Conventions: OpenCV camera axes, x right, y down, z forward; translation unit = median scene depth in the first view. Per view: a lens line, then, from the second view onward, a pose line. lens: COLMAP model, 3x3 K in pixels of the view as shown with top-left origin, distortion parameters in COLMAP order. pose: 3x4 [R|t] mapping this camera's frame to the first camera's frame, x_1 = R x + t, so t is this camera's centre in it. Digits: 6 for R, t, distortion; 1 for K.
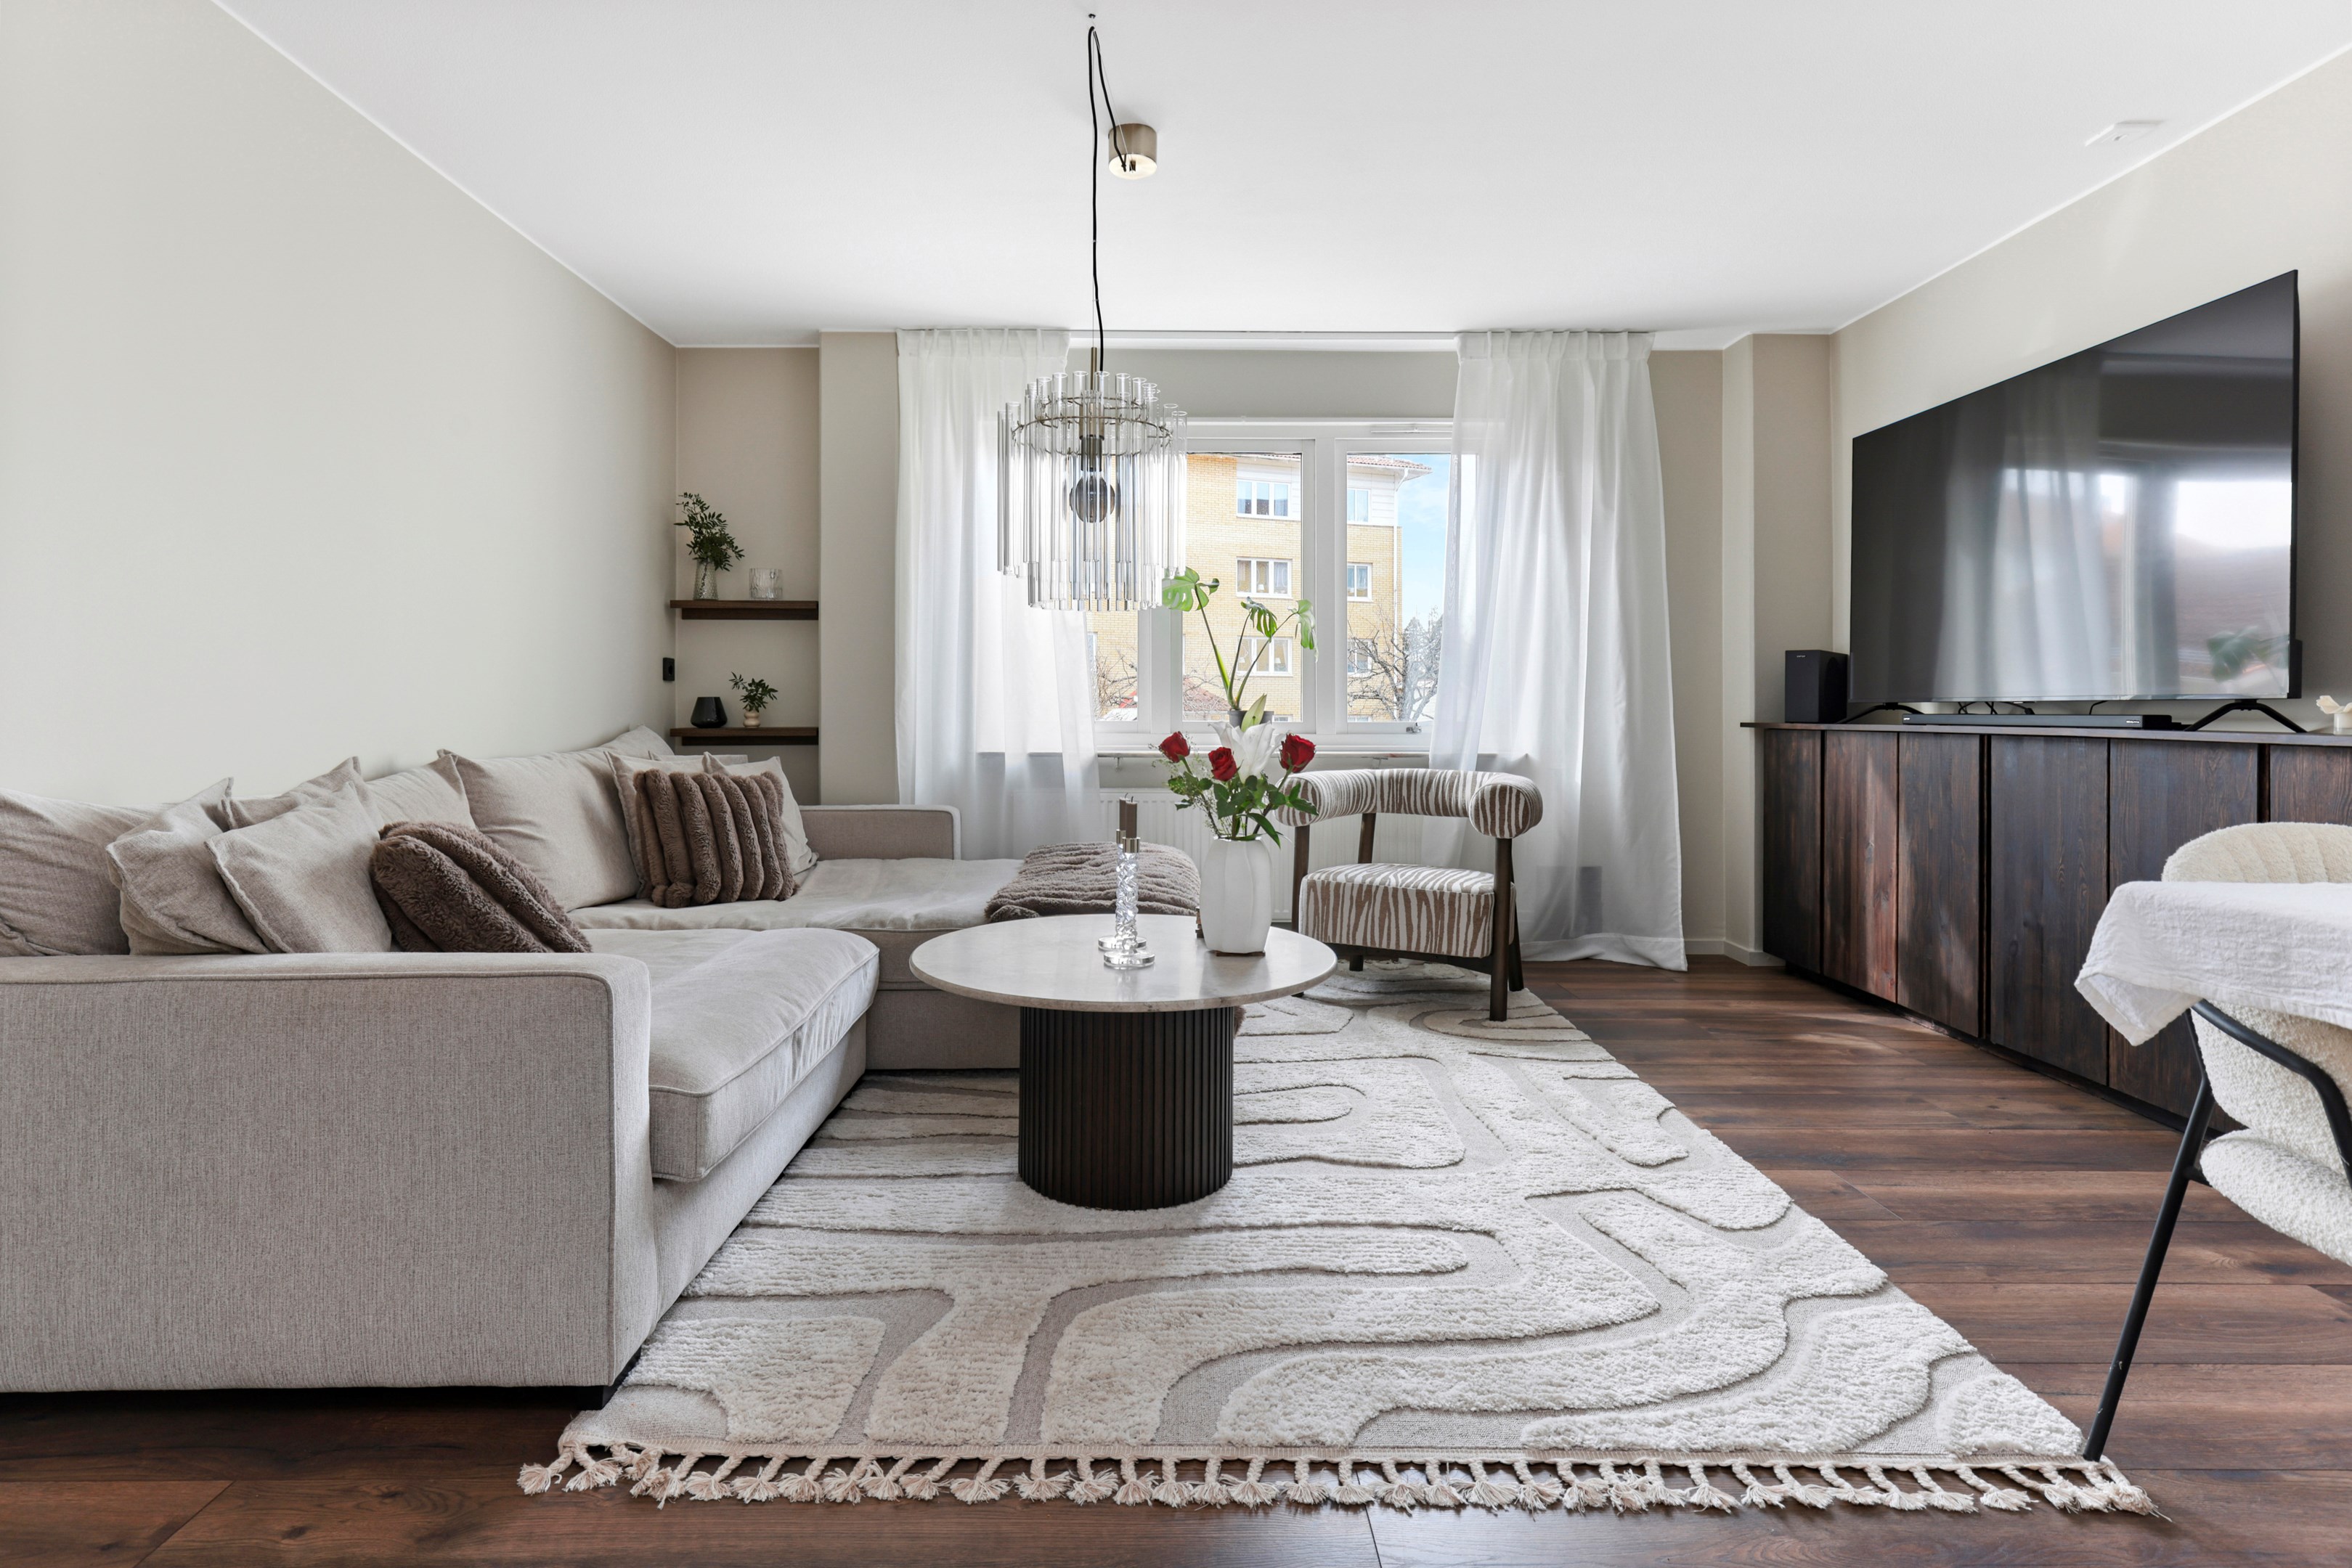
lens RADIAL K [[1222.1, 0, 1188.7], [0, 1222.1, 699.6], [0, 0, 1]] dist [-0.003098, 0.001327]
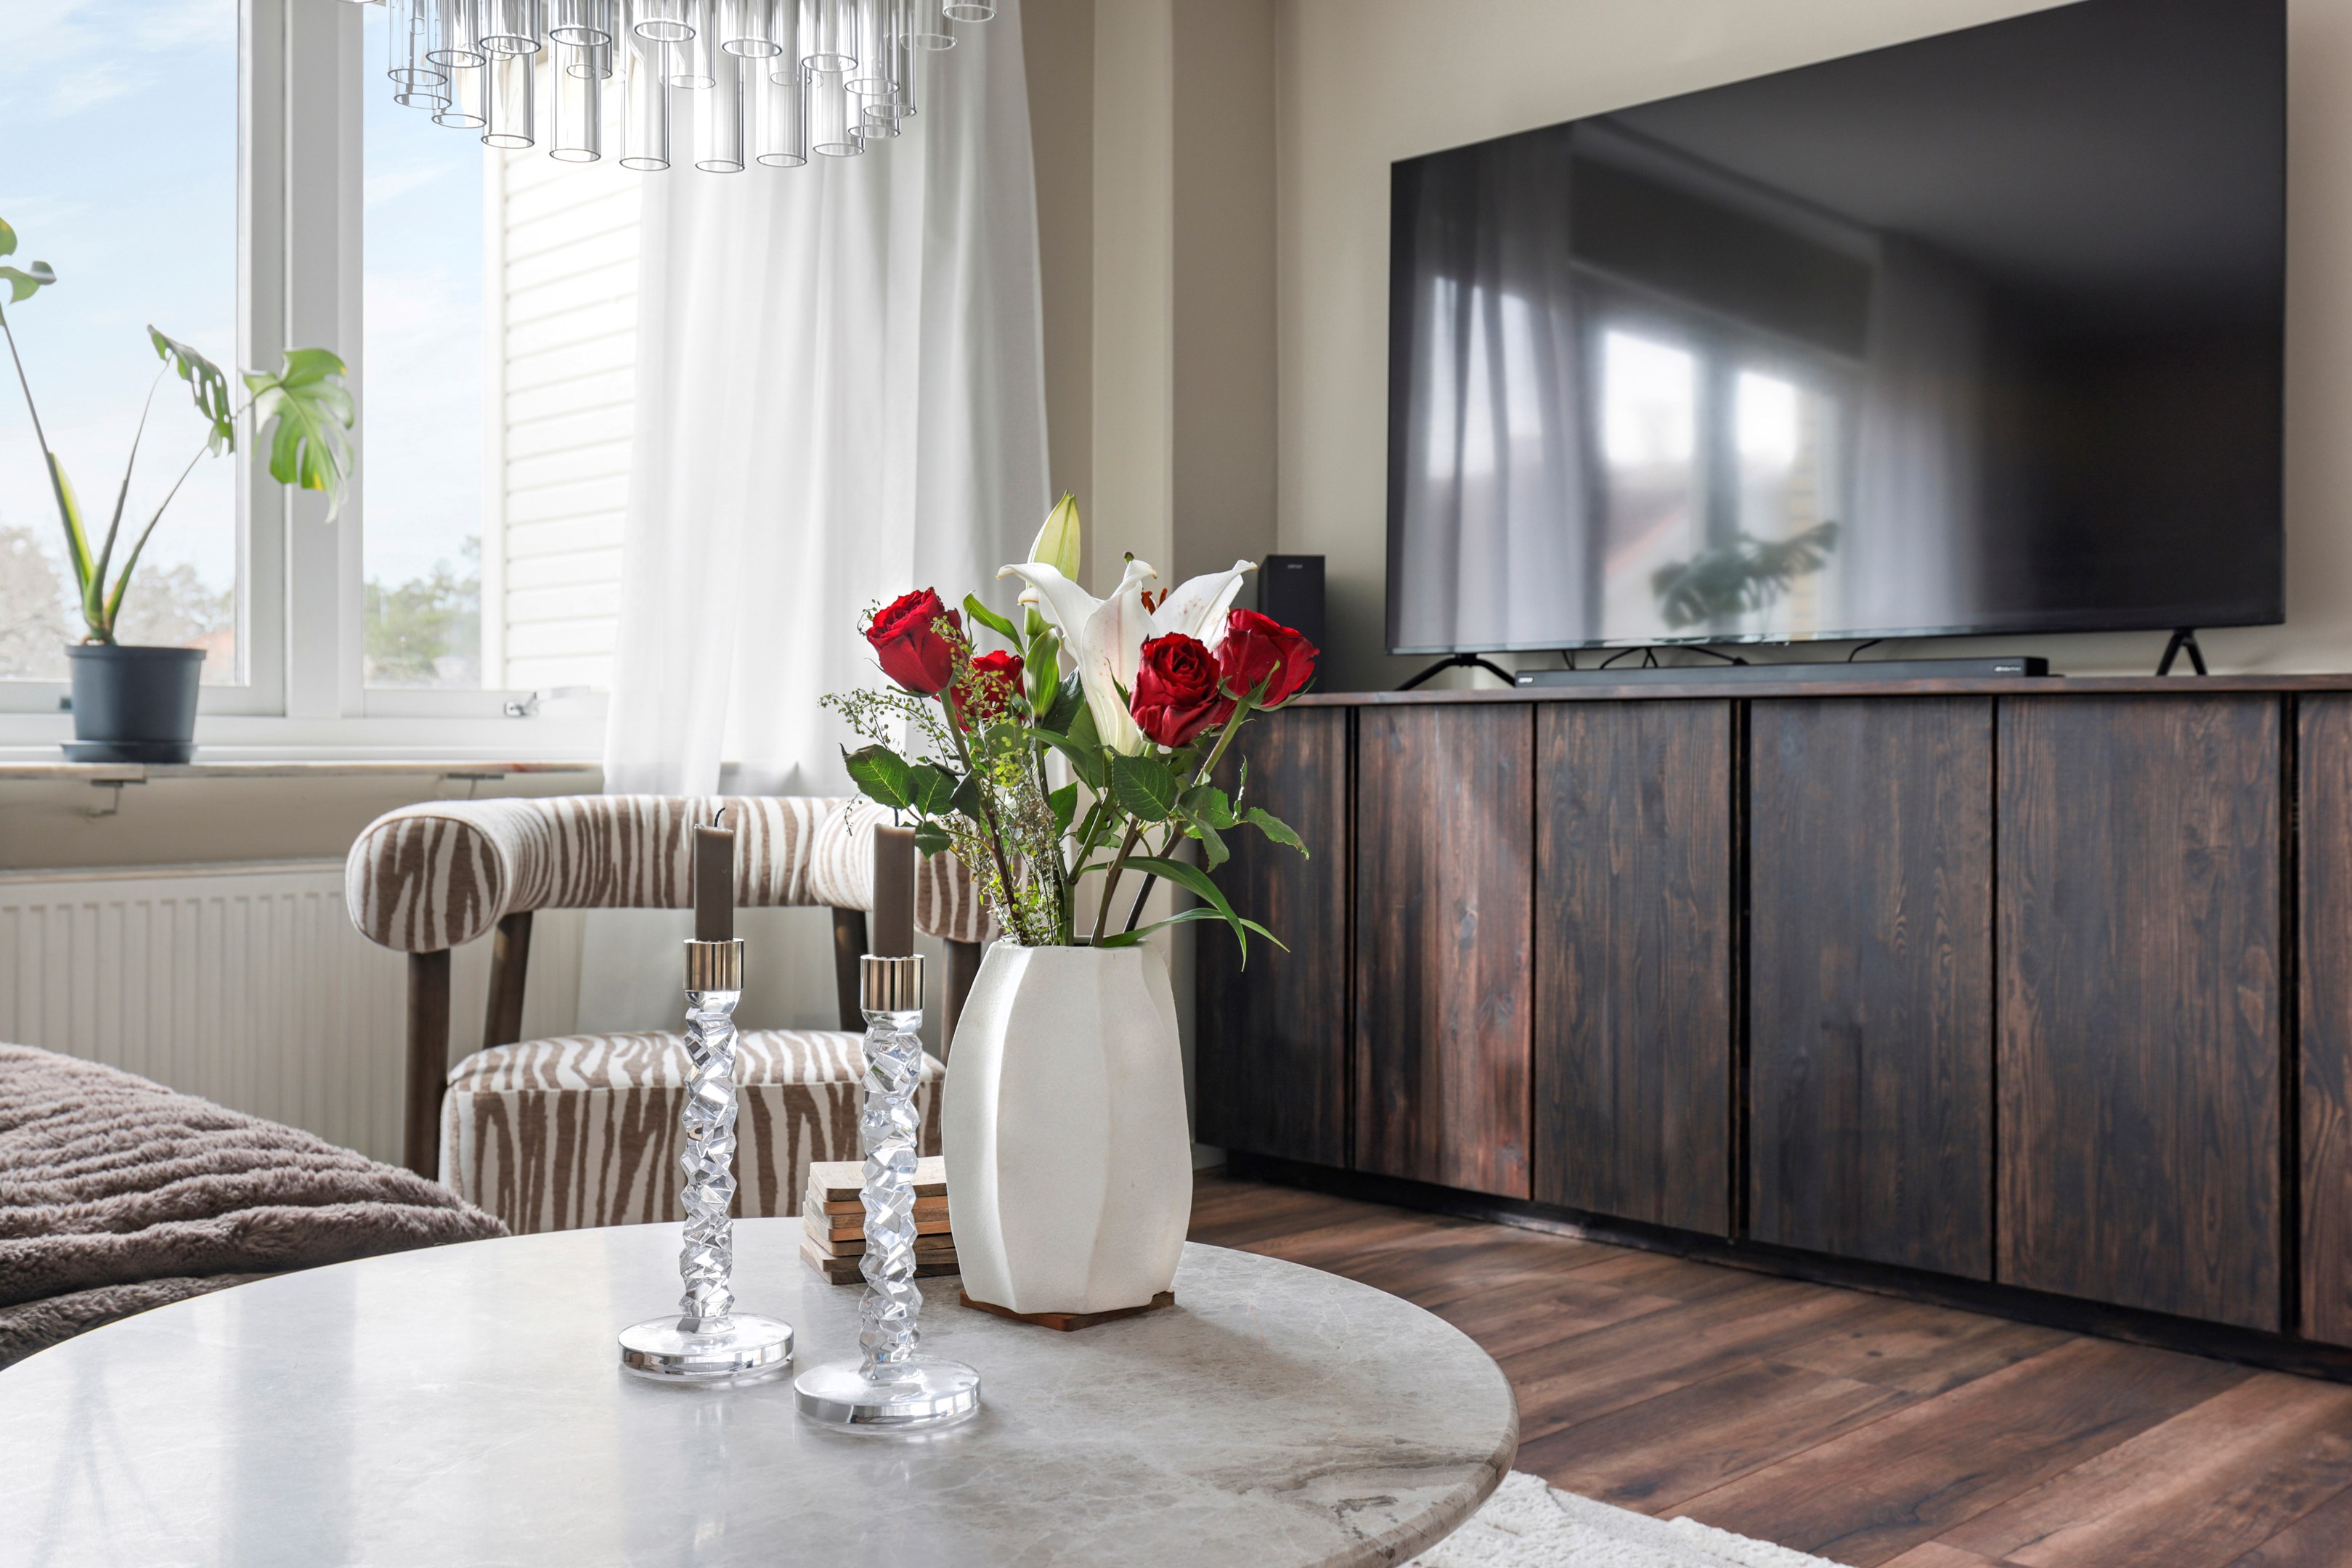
lens RADIAL K [[2198.6, 0, 1188.5], [0, 2198.6, 670.8], [0, 0, 1]] dist [-0.049976, 0.000000]
pose [[0.726844, 0.021649, 0.686461, -0.277758], [-0.003428, 0.999605, -0.027894, 0.053201], [-0.686794, 0.017921, 0.726631, 0.519553]]
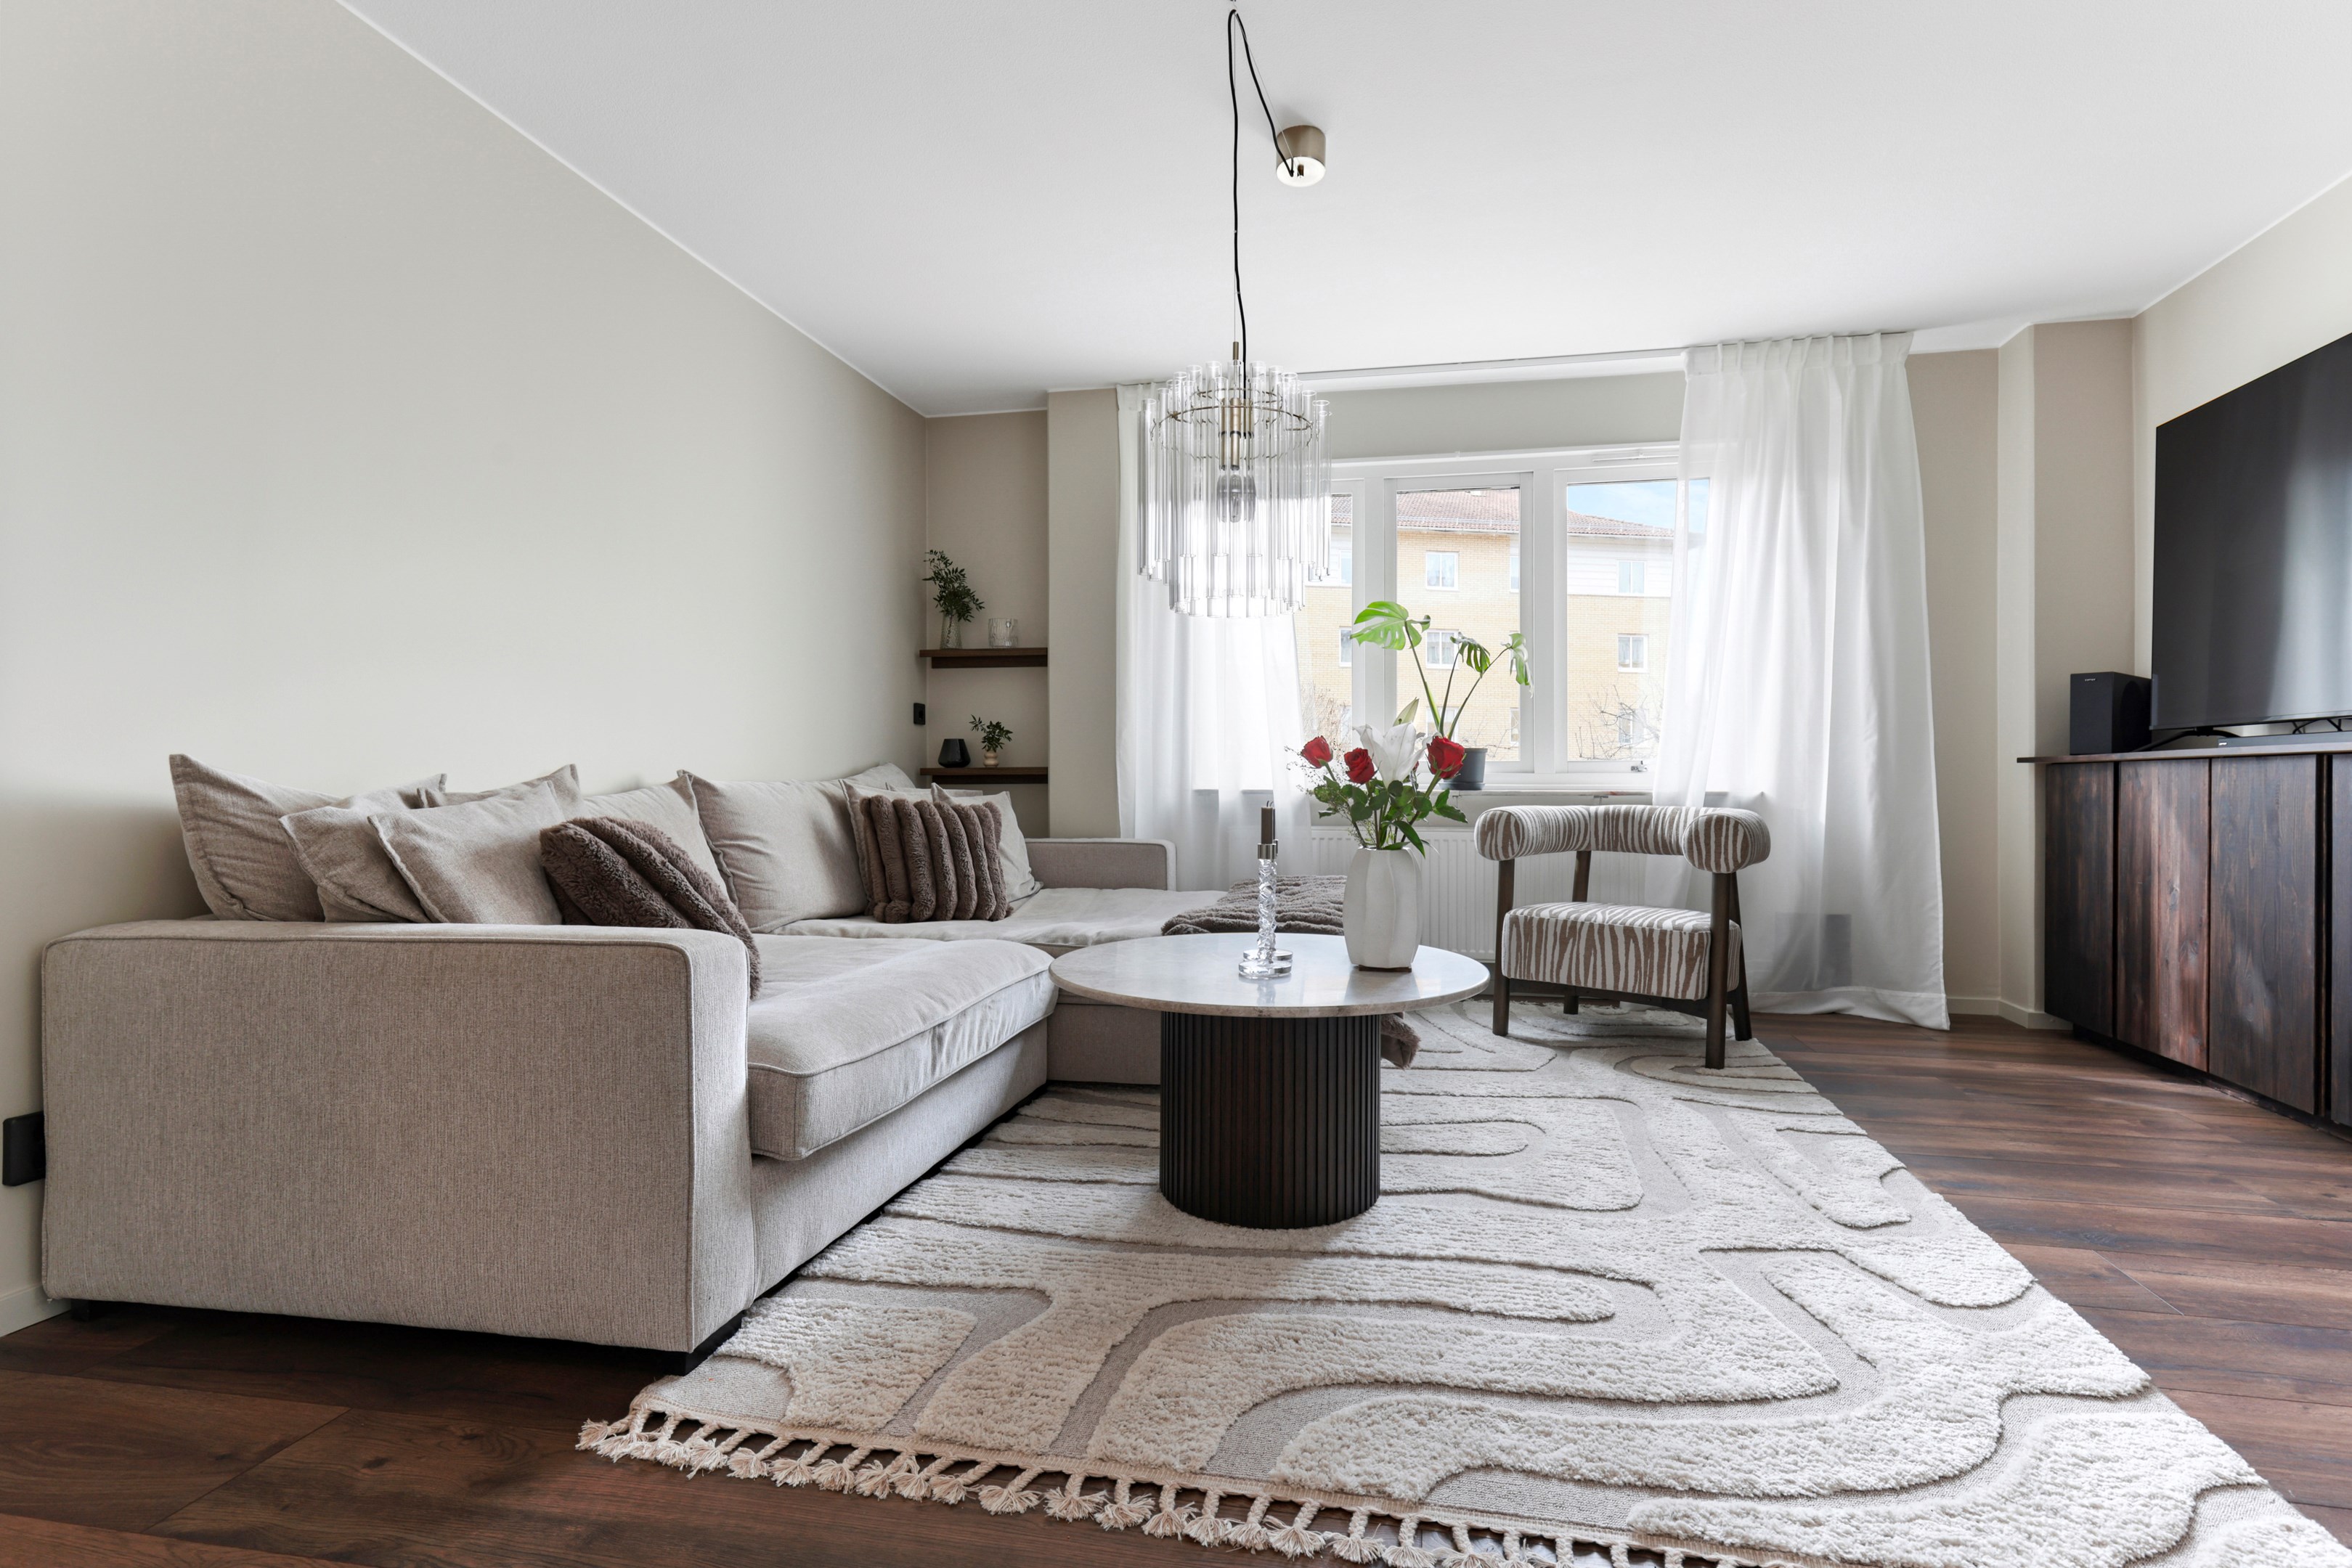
lens RADIAL K [[1142.4, 0, 1242.4], [0, 1142.4, 780.1], [0, 0, 1]] dist [0.008386, -0.000507]
pose [[0.980651, -0.000660, -0.195762, 0.092682], [0.001782, 0.999983, 0.005552, 0.048271], [0.195755, -0.005793, 0.980636, 0.093505]]
